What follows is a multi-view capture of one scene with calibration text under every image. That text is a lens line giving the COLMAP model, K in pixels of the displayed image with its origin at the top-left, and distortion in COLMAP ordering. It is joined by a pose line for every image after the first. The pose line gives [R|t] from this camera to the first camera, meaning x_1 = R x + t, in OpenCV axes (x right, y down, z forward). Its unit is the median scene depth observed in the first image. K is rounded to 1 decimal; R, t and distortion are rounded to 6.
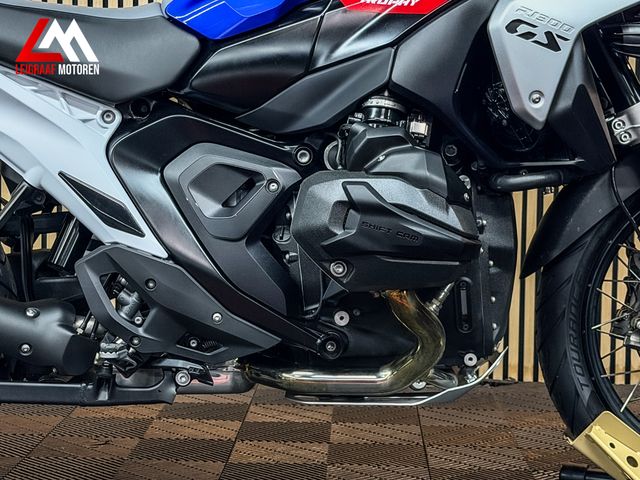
lens RADIAL K [[1408.4, 0, 315.5], [0, 1408.4, 237.2], [0, 0, 1]] dist [0.129565, 0.000000]
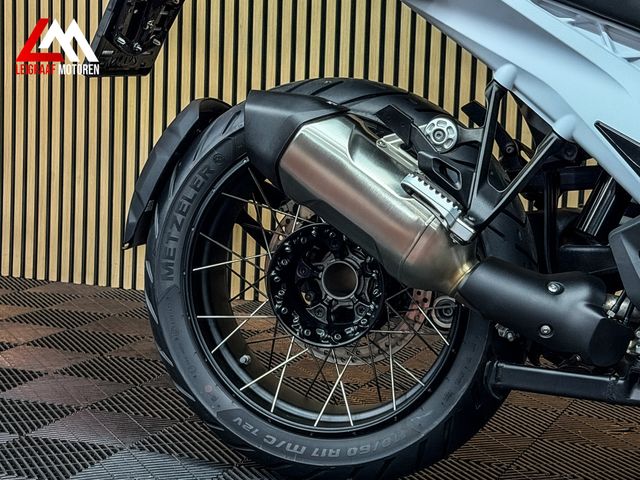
lens RADIAL K [[1408.4, 0, 313.8], [0, 1408.4, 233.6], [0, 0, 1]] dist [0.129565, 0.000000]
pose [[0.935892, 0.054788, -0.348000, -0.043028], [-0.037325, 0.997694, 0.056695, -0.021516], [0.350303, -0.040071, 0.935779, 0.161599]]
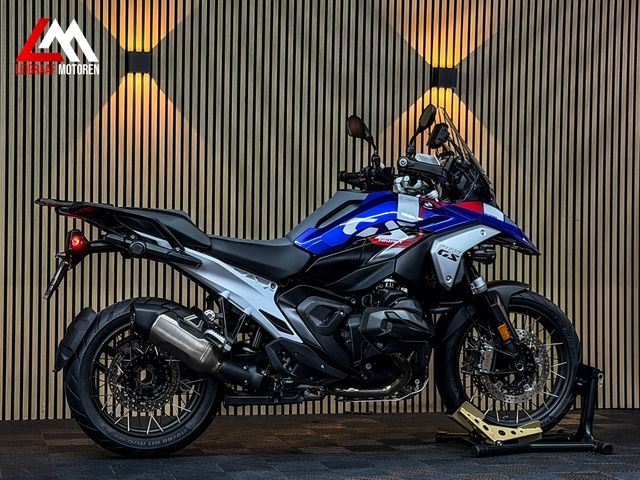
lens RADIAL K [[1408.4, 0, 318.1], [0, 1408.4, 243.5], [0, 0, 1]] dist [0.129565, 0.000000]
pose [[0.960716, -0.004060, 0.277504, -0.753132], [0.025256, 0.997023, -0.072850, 0.020900], [-0.276382, 0.076997, 0.957958, -1.364563]]
